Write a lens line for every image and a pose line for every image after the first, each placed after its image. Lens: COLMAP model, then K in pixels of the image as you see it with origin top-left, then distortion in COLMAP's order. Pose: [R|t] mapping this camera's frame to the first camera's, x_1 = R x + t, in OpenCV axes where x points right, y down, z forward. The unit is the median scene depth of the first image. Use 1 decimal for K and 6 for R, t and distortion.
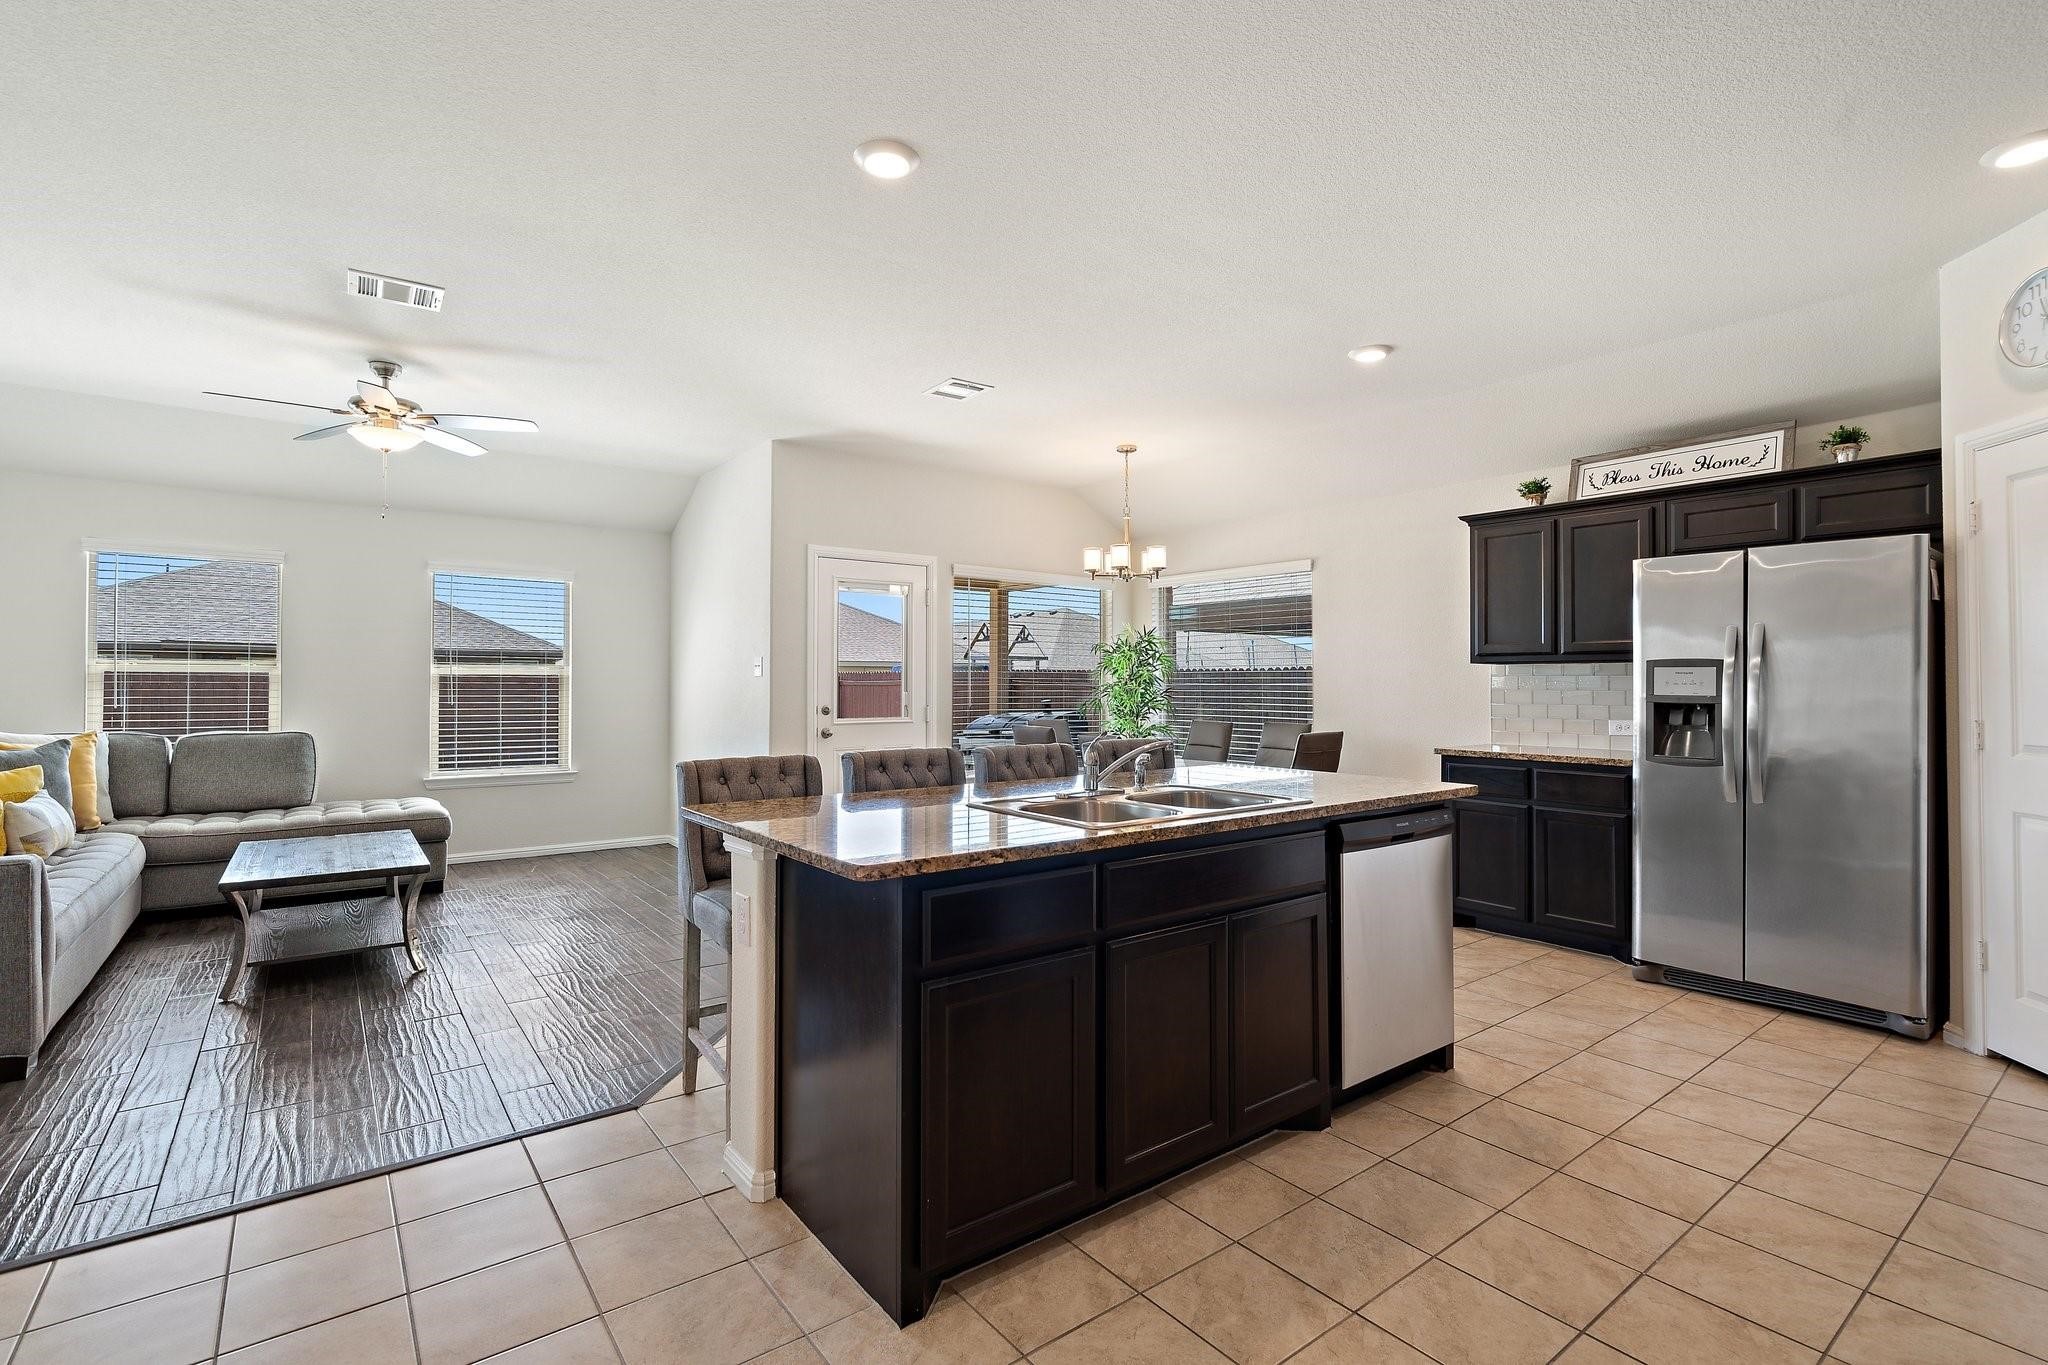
lens RADIAL K [[946.8, 0, 1008.8], [0, 946.8, 674.2], [0, 0, 1]] dist [-0.001041, 0.002861]
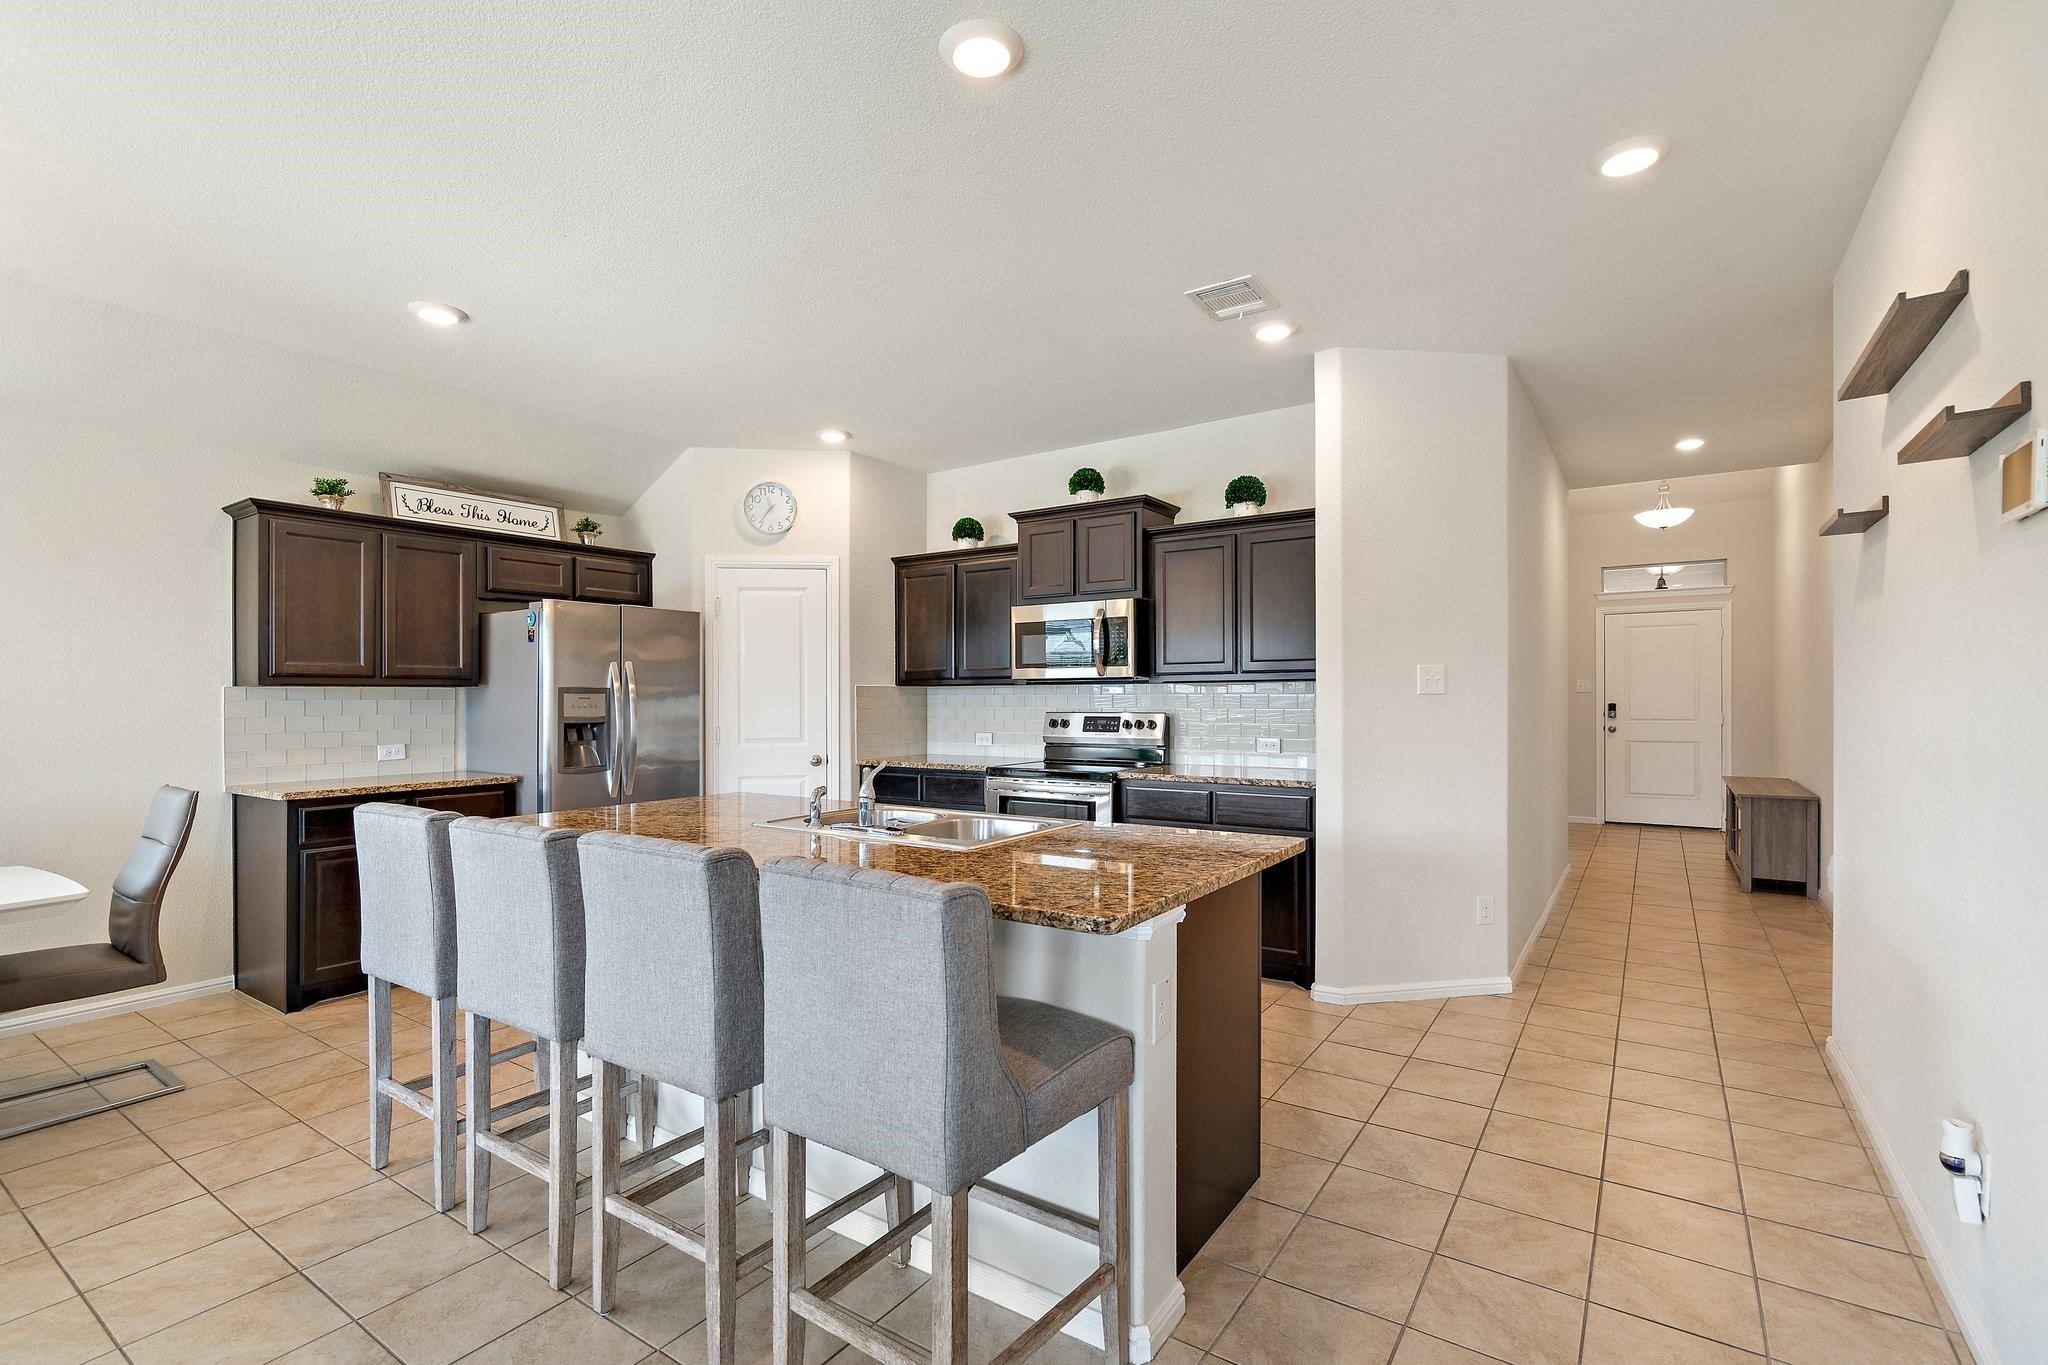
lens RADIAL K [[946.8, 0, 1023.8], [0, 946.8, 691.6], [0, 0, 1]] dist [-0.001041, 0.002861]
pose [[-0.325491, 0.002741, 0.945541, -0.523493], [-0.005355, 0.999974, -0.004743, -0.005274], [-0.945530, -0.006607, -0.325468, 0.709231]]
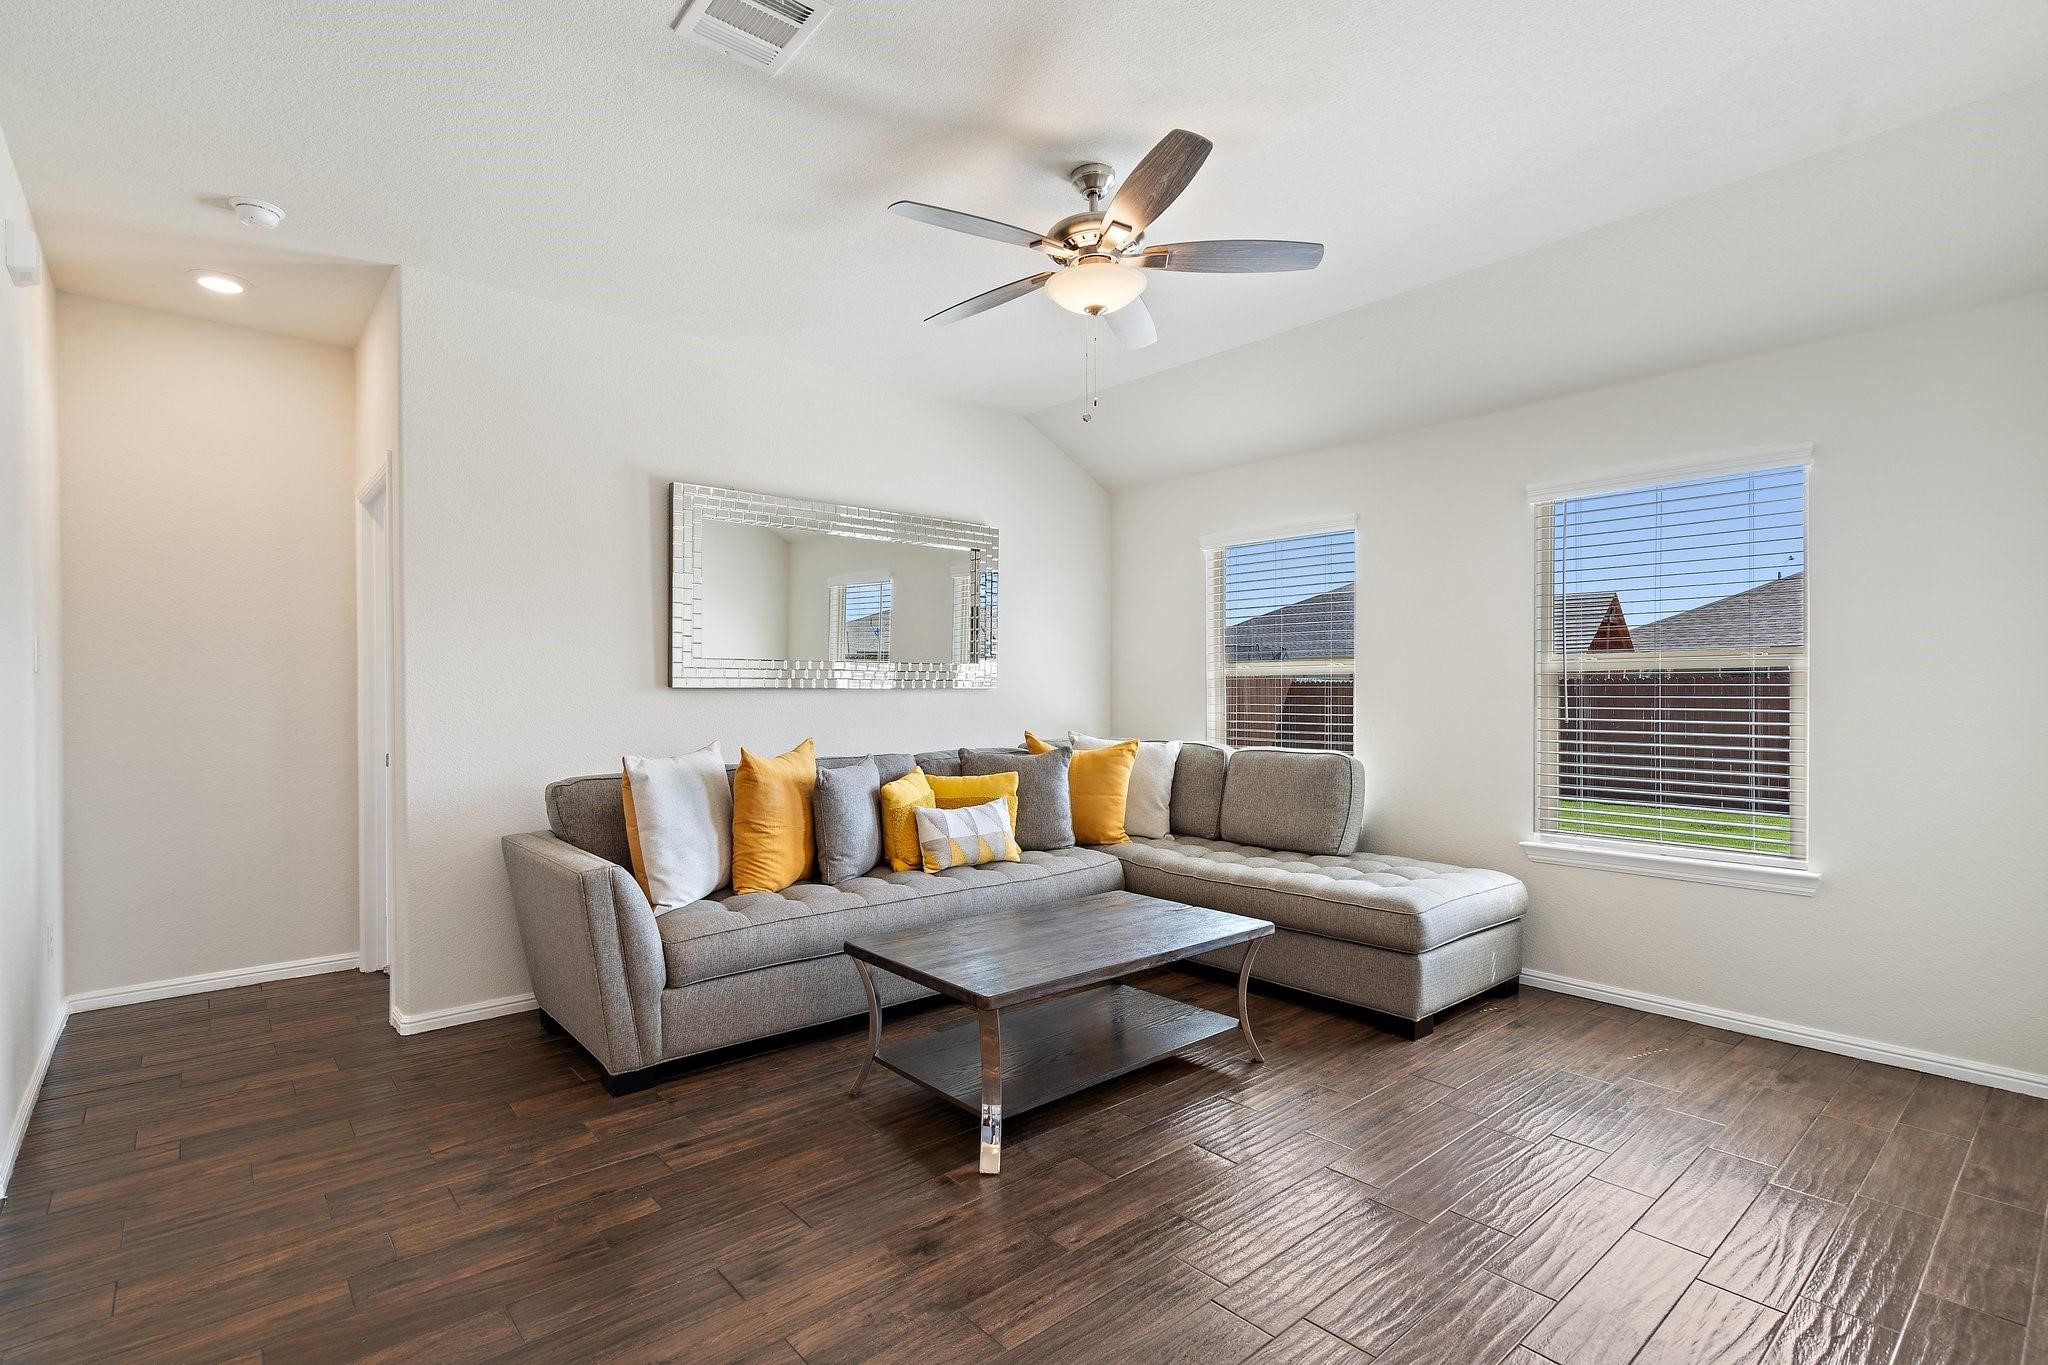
lens RADIAL K [[946.8, 0, 1006.6], [0, 946.8, 711.9], [0, 0, 1]] dist [-0.001041, 0.002861]
pose [[0.047076, 0.017108, -0.998745, -0.031342], [0.011672, 0.999776, 0.017675, 0.015258], [0.998823, -0.012489, 0.046866, 0.868238]]
